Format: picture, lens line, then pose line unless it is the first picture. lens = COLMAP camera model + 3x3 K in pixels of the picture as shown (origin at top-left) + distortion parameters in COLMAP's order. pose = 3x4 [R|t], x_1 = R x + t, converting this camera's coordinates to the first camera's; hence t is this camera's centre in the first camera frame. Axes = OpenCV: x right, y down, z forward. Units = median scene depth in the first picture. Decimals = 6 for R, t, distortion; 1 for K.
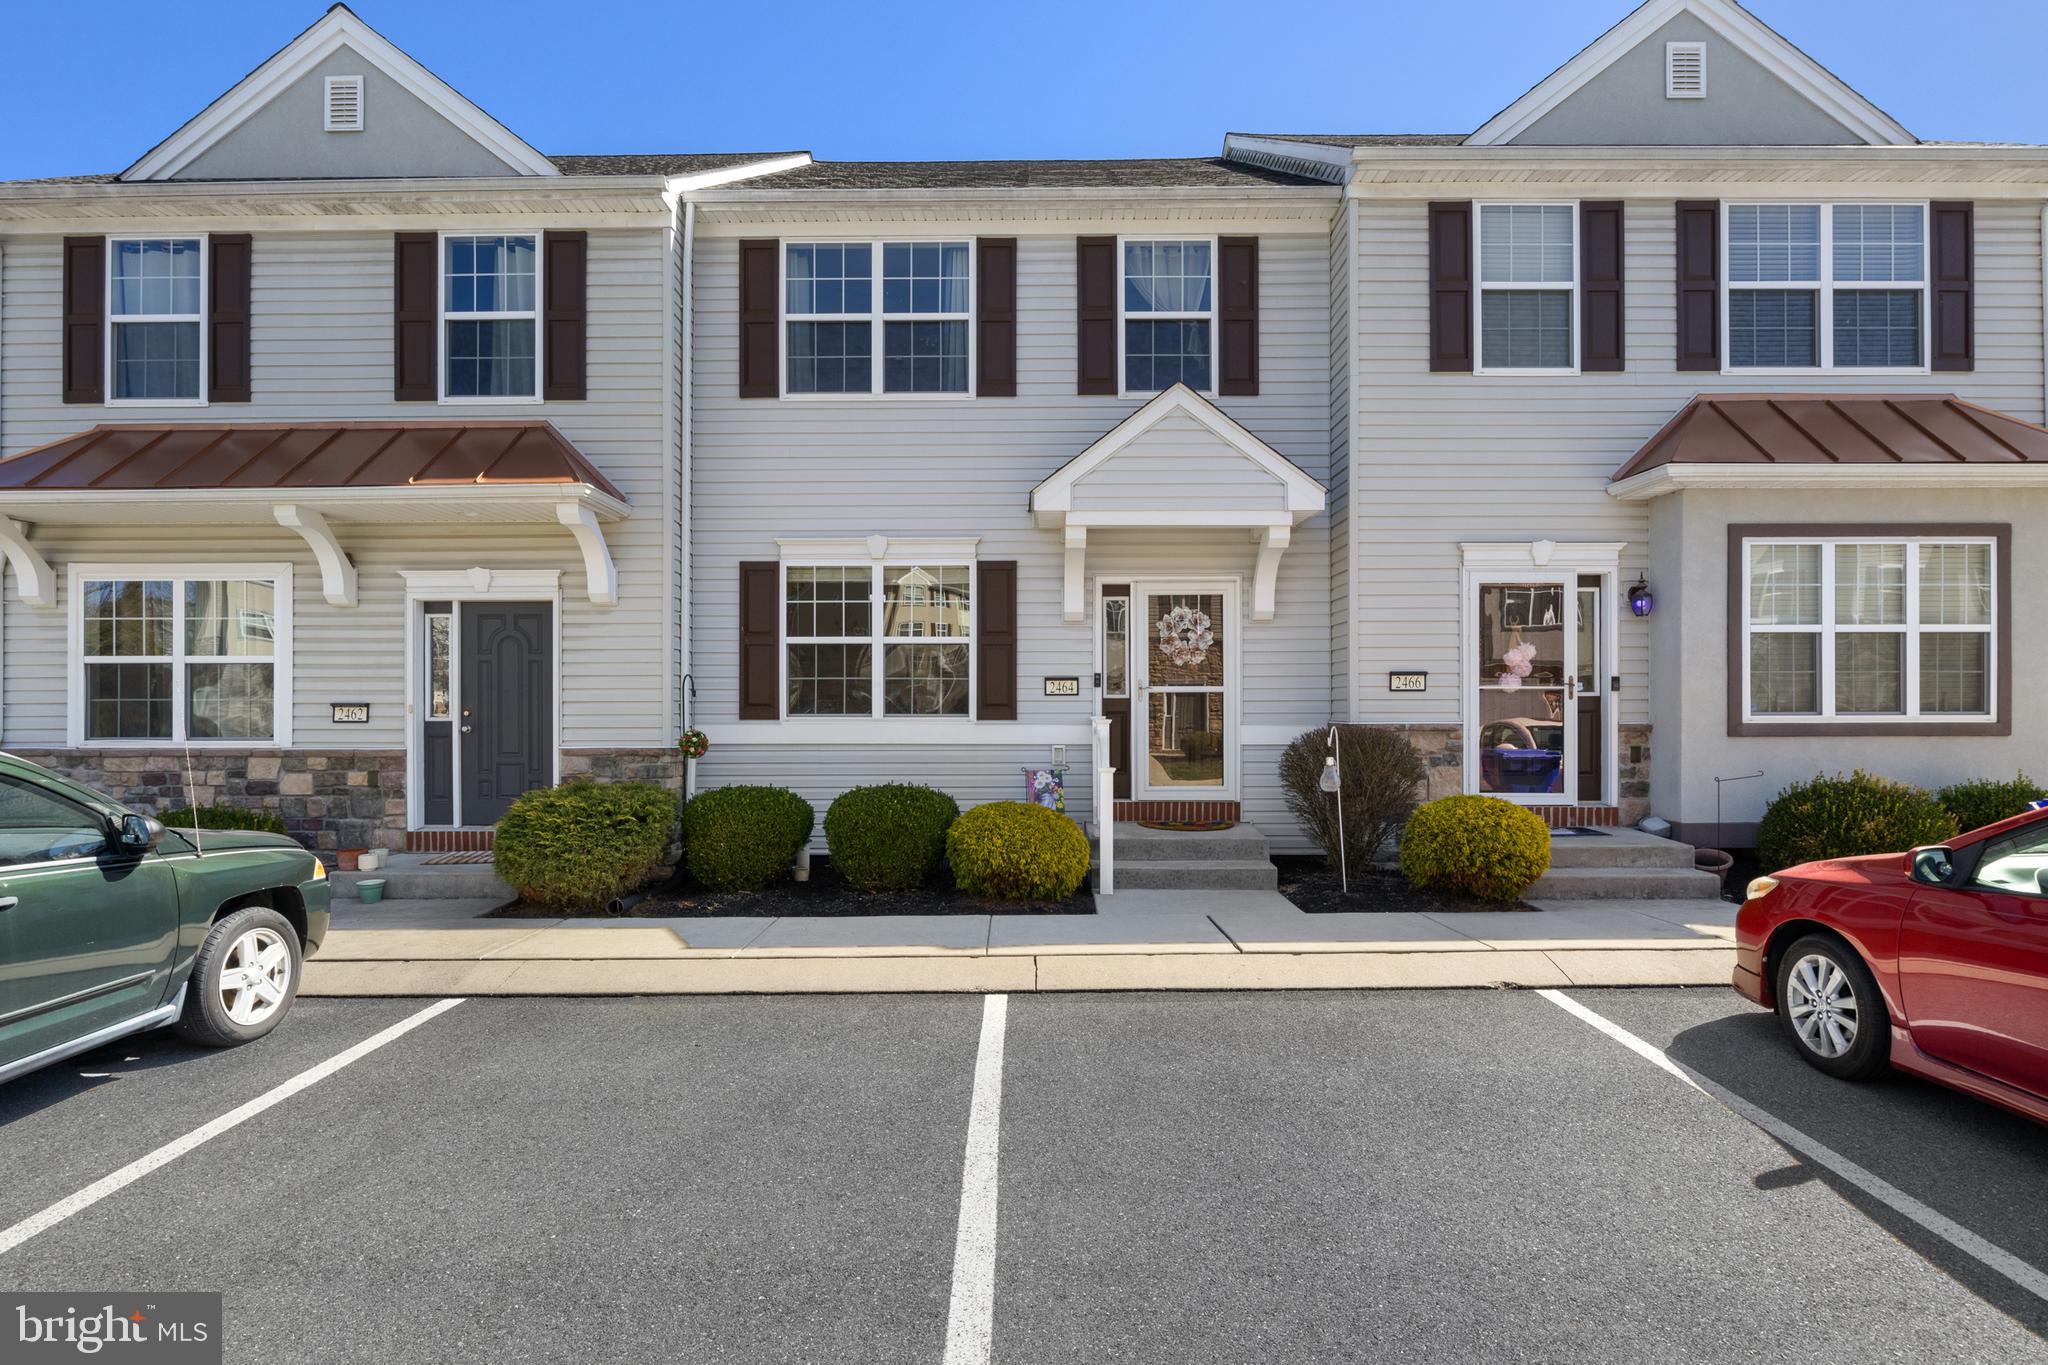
lens RADIAL K [[1048.2, 0, 1023.9], [0, 1048.2, 695.7], [0, 0, 1]] dist [-0.005333, -0.000353]
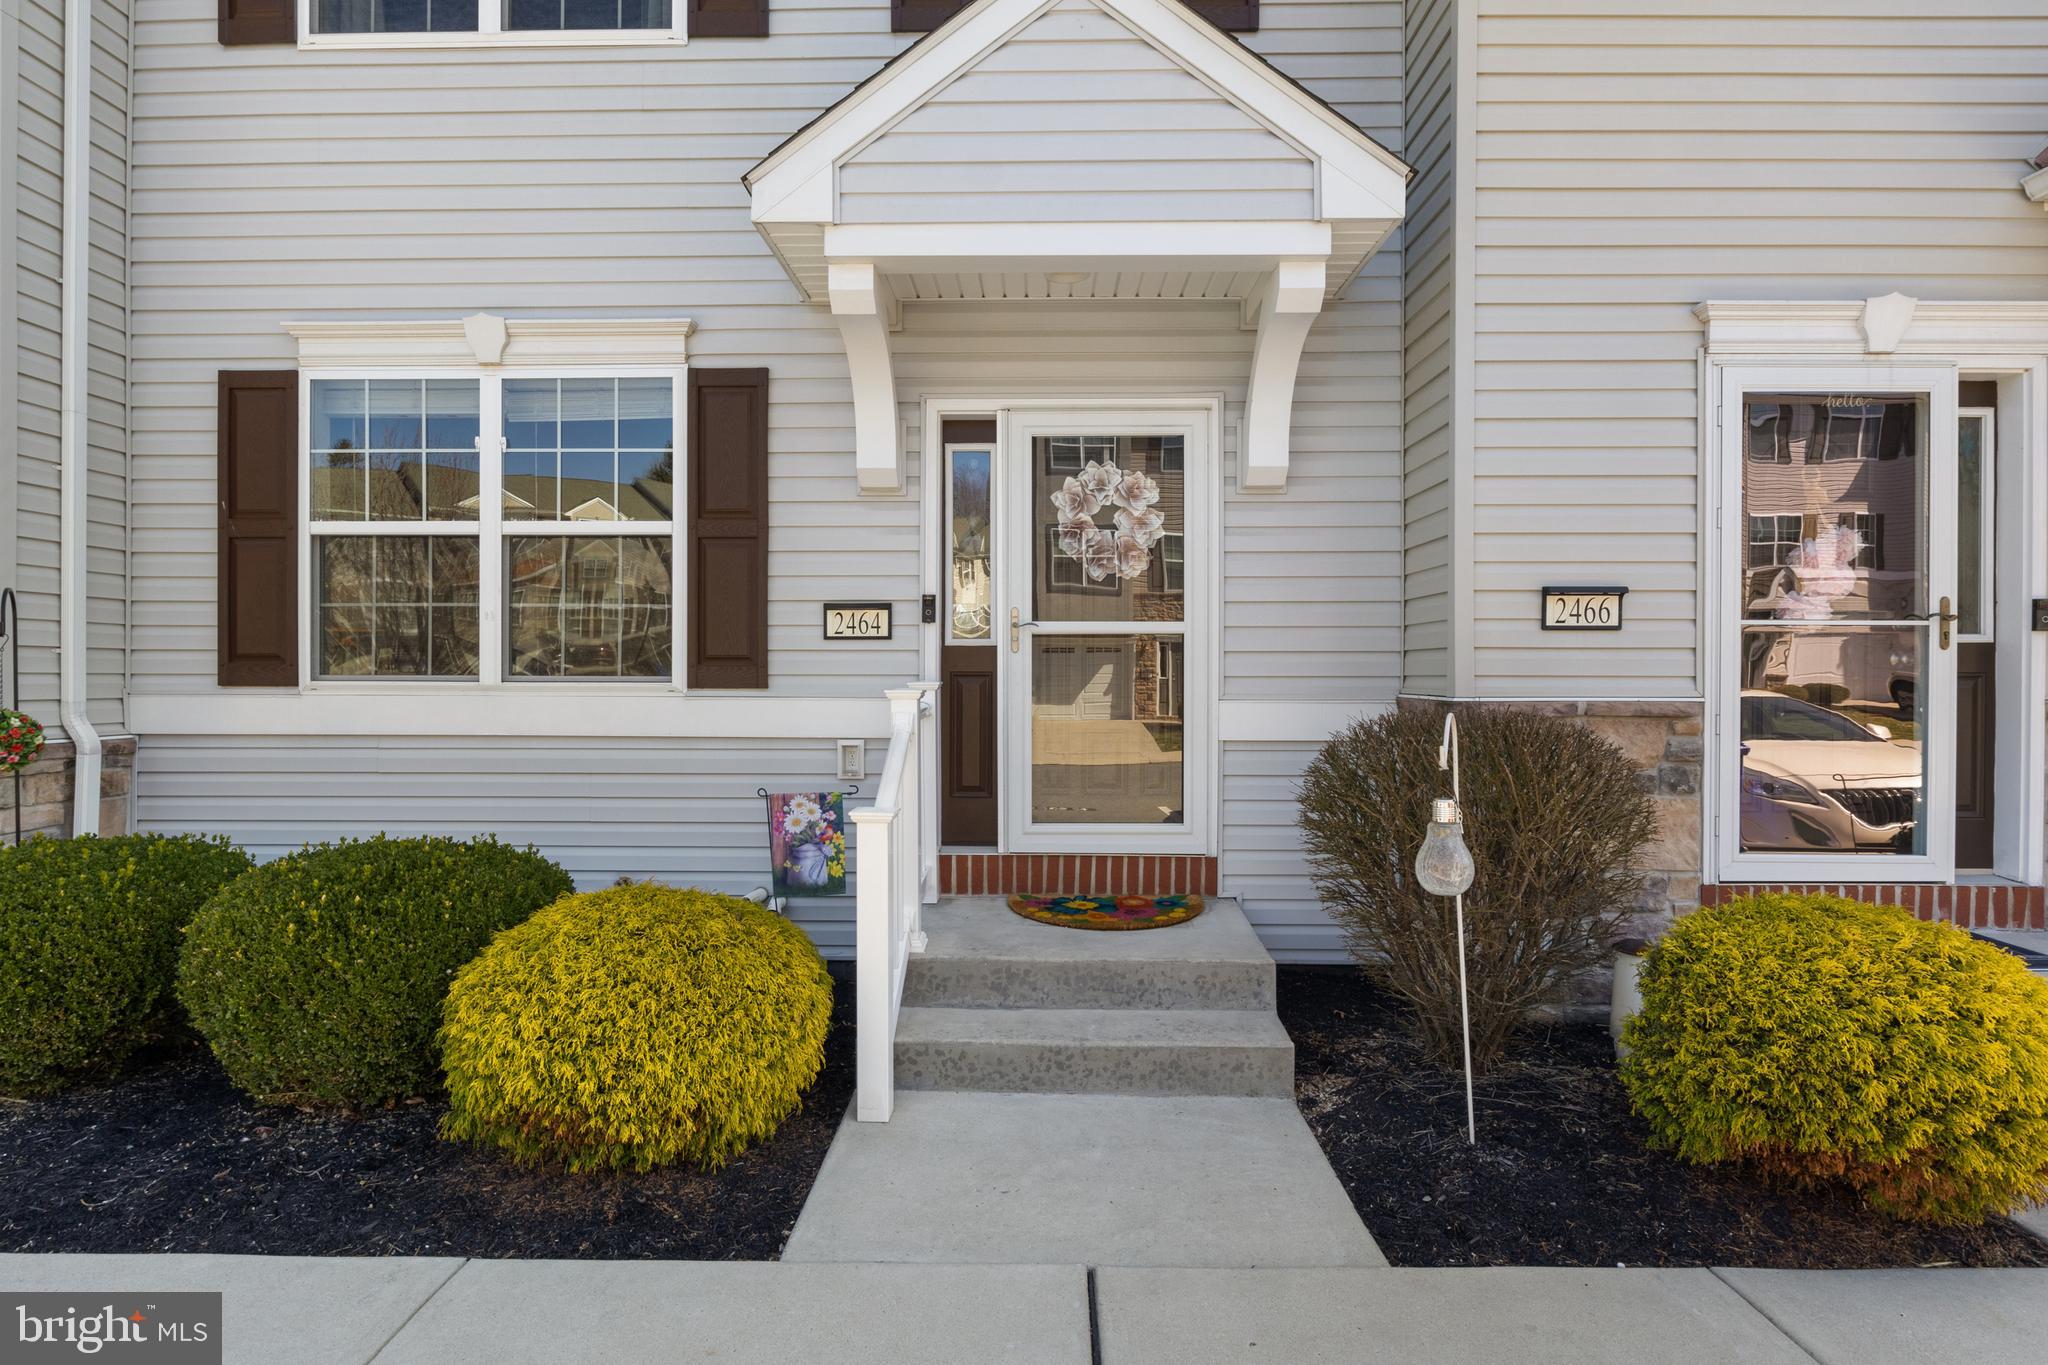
lens RADIAL K [[1034.0, 0, 1021.3], [0, 1034.0, 664.6], [0, 0, 1]] dist [-0.008552, -0.000719]
pose [[0.999914, 0.003430, -0.012648, 0.120392], [-0.003357, 0.999977, 0.005816, 0.008442], [0.012668, -0.005773, 0.999903, 0.514734]]
